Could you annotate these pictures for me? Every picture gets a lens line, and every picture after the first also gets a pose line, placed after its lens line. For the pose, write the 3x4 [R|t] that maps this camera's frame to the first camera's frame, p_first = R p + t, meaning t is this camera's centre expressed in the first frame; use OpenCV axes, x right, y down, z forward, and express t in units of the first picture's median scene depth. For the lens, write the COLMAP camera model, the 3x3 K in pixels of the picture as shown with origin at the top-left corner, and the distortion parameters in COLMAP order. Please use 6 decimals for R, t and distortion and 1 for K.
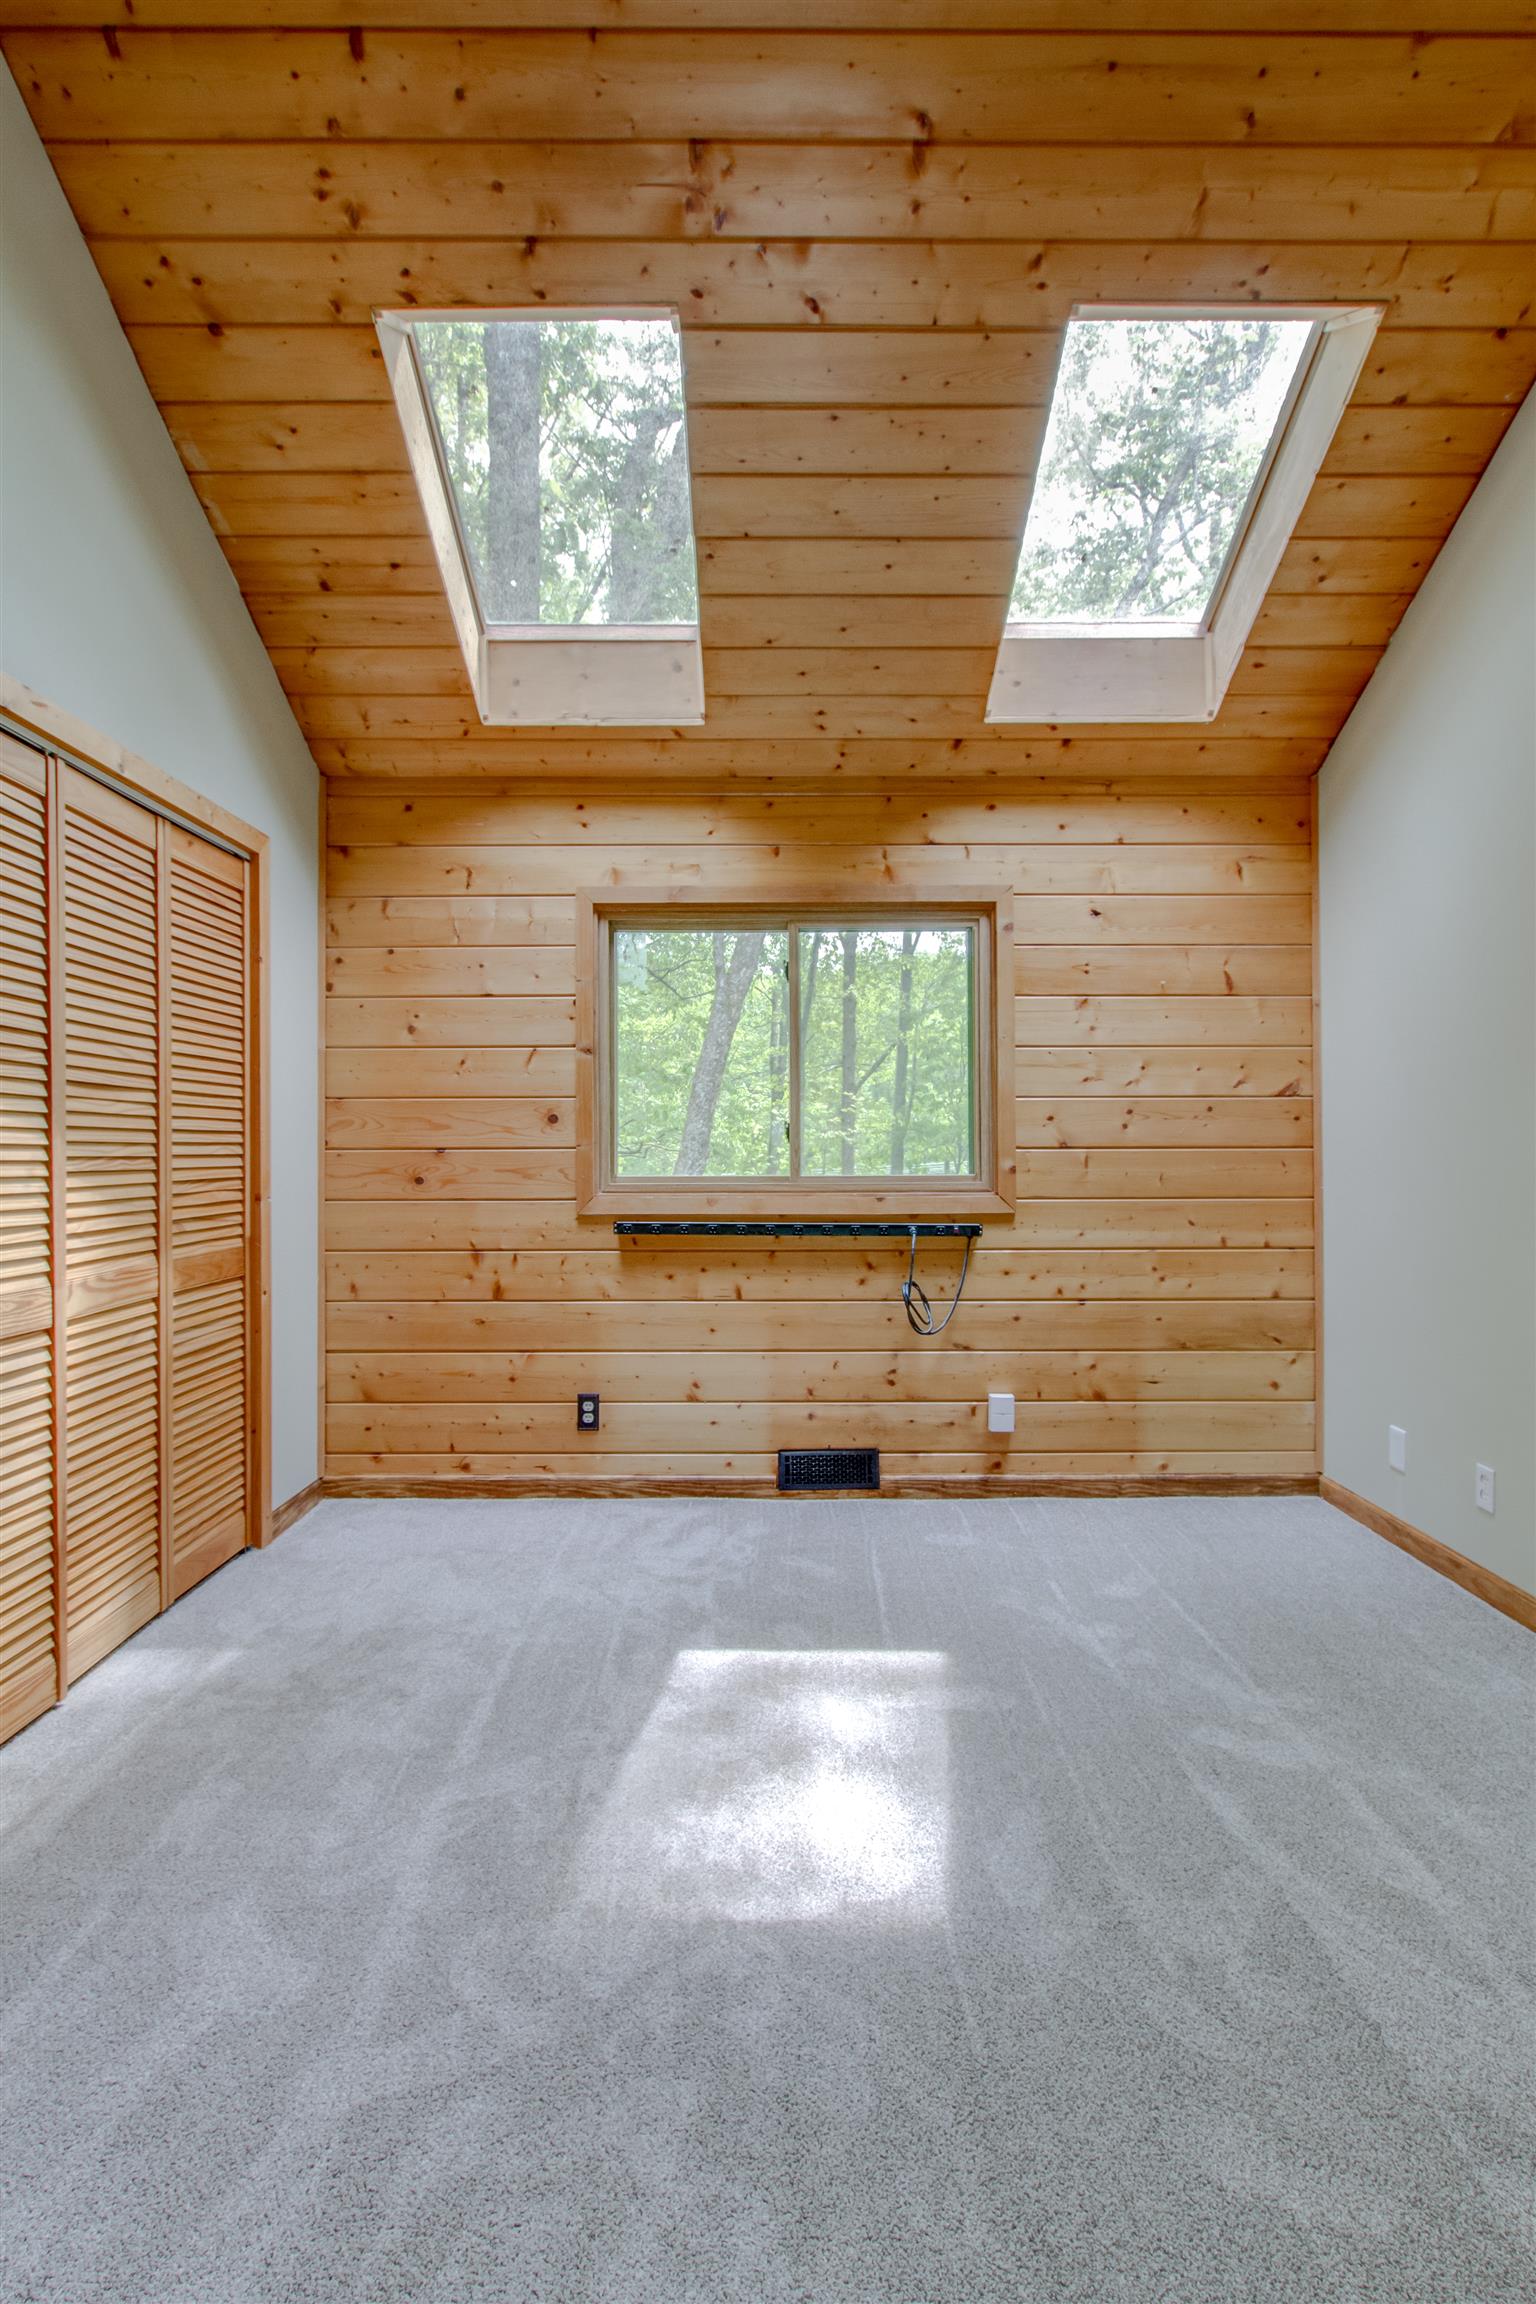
lens RADIAL K [[1116.5, 0, 767.7], [0, 1116.5, 1143.5], [0, 0, 1]] dist [0.000163, -0.001413]
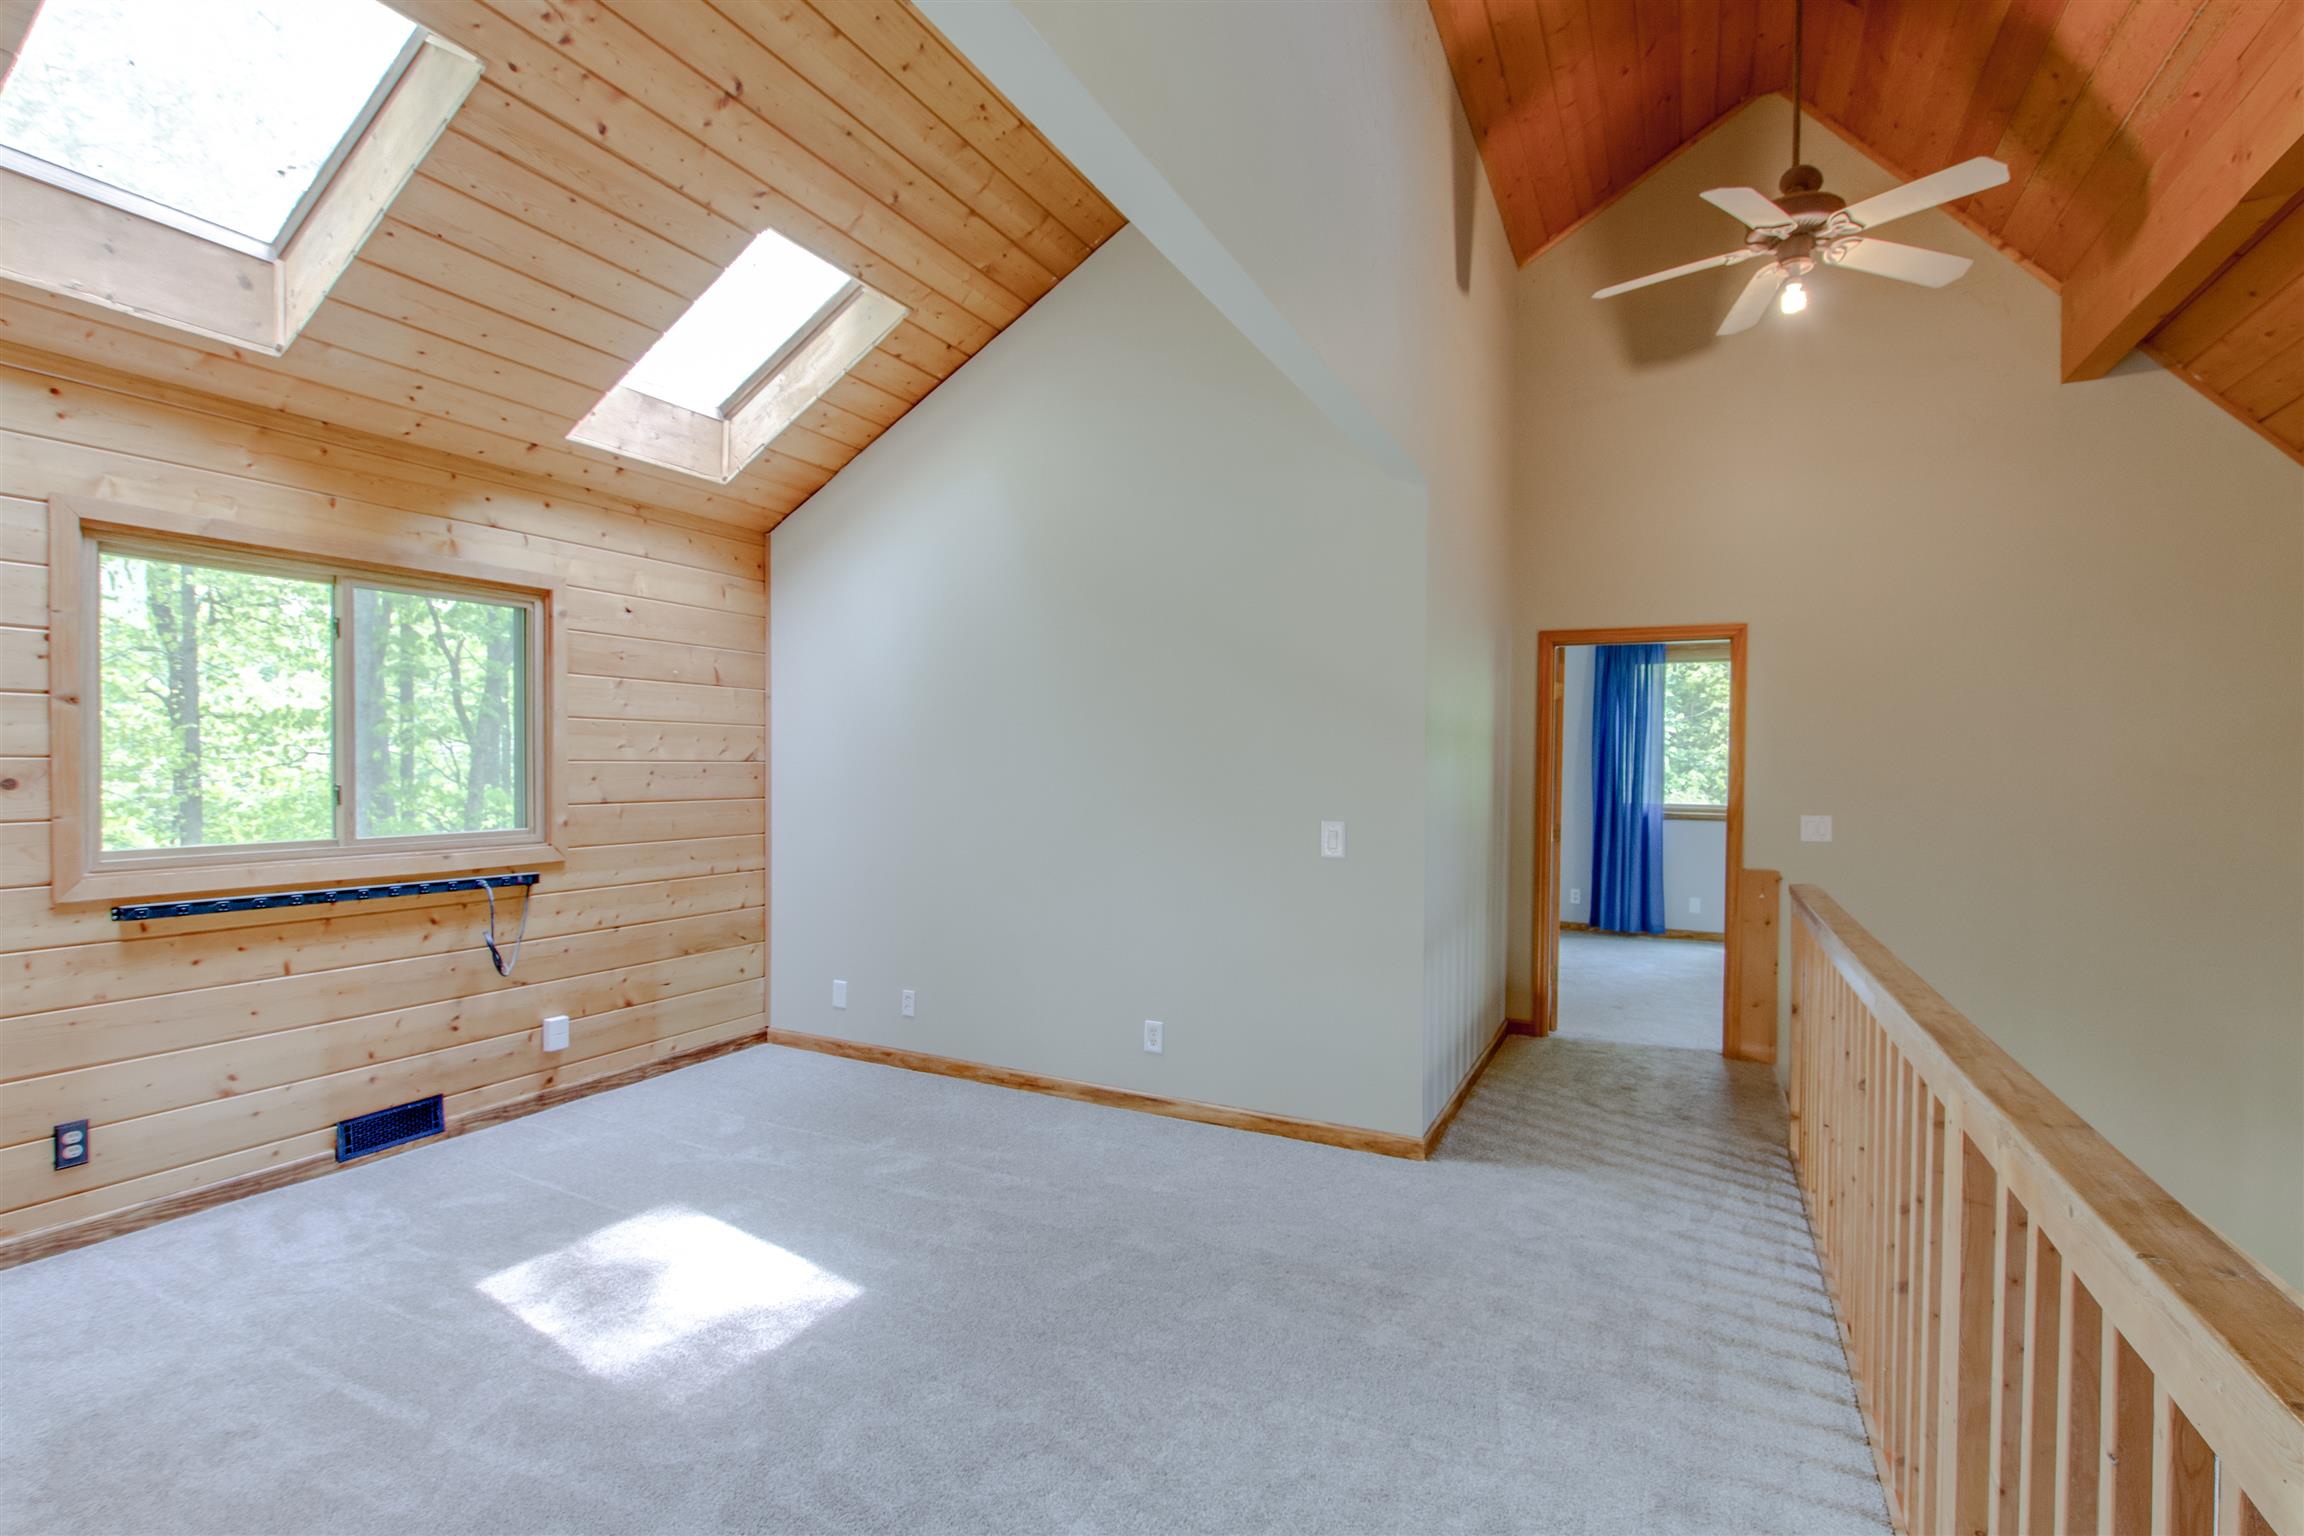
lens RADIAL K [[1062.6, 0, 1152.0], [0, 1062.6, 768.0], [0, 0, 1]] dist [-0.000385, -0.000064]
pose [[0.453746, 0.002107, 0.891129, -0.492126], [-0.017721, 0.999821, 0.006658, -0.052589], [-0.890955, -0.018813, 0.453702, -0.046208]]
